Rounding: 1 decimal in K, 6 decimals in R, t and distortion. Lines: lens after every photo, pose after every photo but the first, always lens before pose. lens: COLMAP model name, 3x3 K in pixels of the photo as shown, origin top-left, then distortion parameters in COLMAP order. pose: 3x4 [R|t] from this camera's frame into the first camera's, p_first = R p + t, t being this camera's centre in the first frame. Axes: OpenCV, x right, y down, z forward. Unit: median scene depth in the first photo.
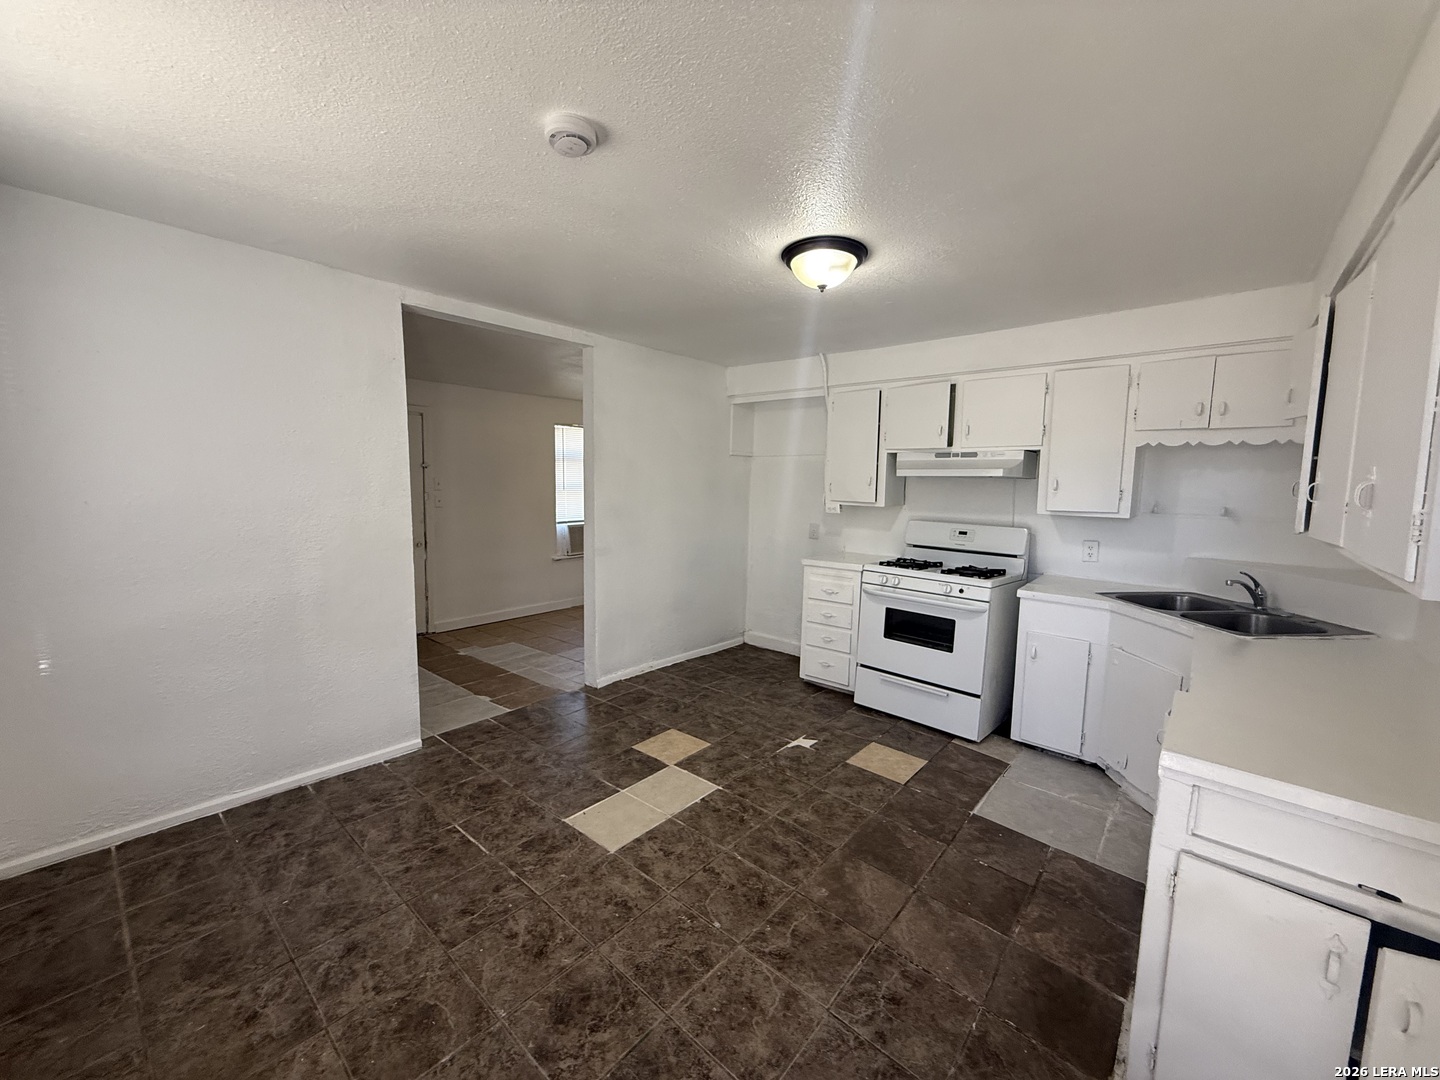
lens RADIAL K [[571.8, 0, 720.7], [0, 571.8, 542.7], [0, 0, 1]] dist [-0.004565, 0.000863]
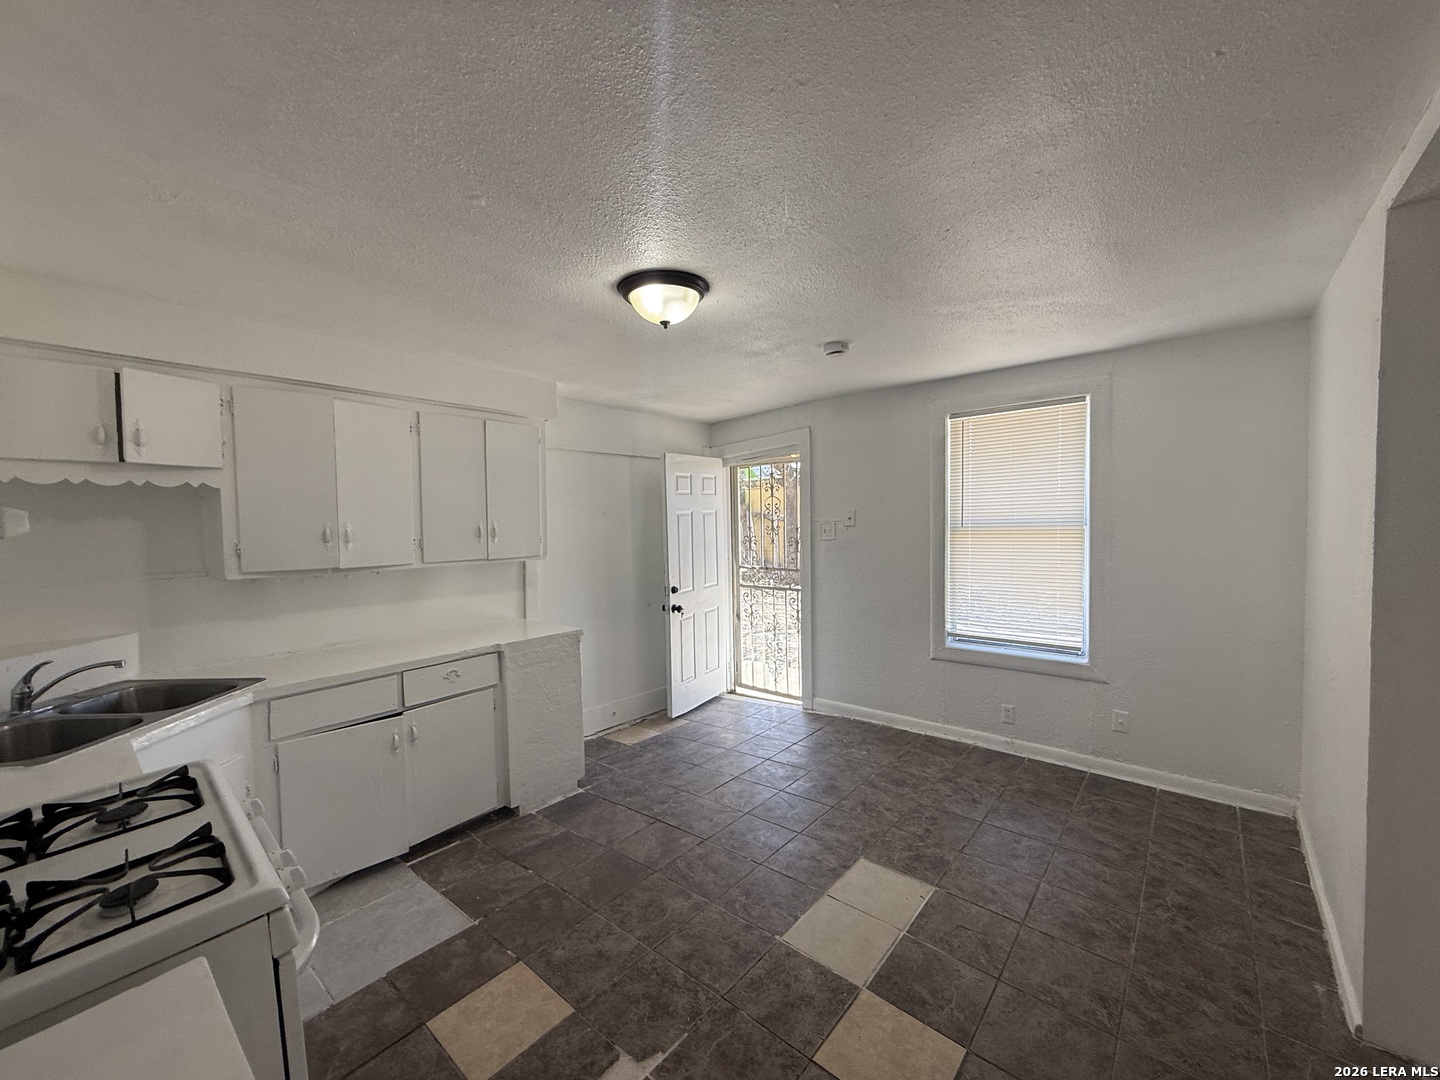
lens RADIAL K [[571.8, 0, 713.0], [0, 571.8, 537.7], [0, 0, 1]] dist [-0.004565, 0.000863]
pose [[-0.999997, 0.001797, 0.001682, 0.089078], [0.002023, 0.989272, 0.146073, -0.219876], [-0.001402, 0.146076, -0.989272, 1.800241]]
